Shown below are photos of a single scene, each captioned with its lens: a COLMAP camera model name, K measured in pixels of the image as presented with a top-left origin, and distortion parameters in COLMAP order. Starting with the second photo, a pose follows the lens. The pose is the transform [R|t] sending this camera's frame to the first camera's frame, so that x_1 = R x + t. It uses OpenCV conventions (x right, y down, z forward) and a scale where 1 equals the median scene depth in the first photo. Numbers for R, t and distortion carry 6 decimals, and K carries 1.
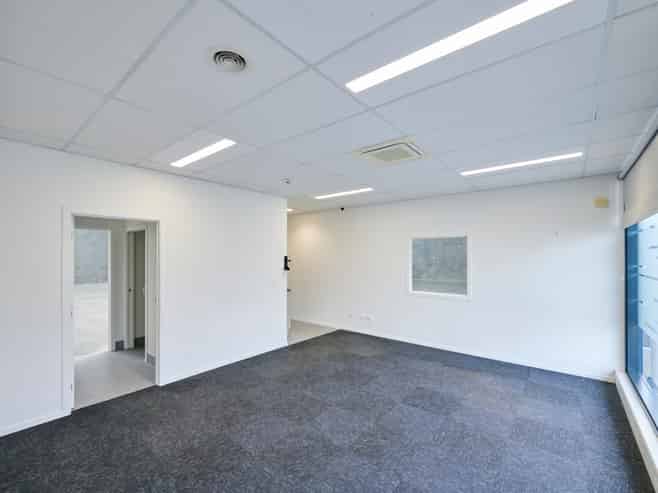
lens RADIAL K [[289.8, 0, 330.6], [0, 289.8, 257.8], [0, 0, 1]] dist [-0.000570, -0.000085]
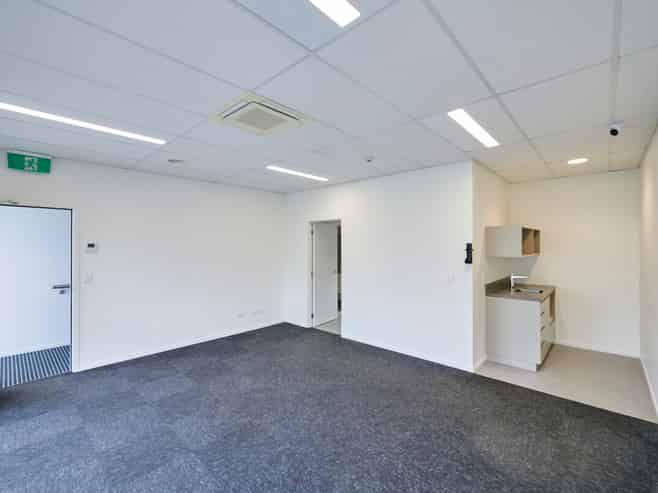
lens RADIAL K [[300.9, 0, 329.0], [0, 300.9, 246.5], [0, 0, 1]] dist [-0.000651, -0.000046]
pose [[-0.065173, 0.003651, -0.997867, 0.998036], [-0.007544, 0.999963, 0.004152, -0.000082], [0.997845, 0.007799, -0.065143, 1.188158]]
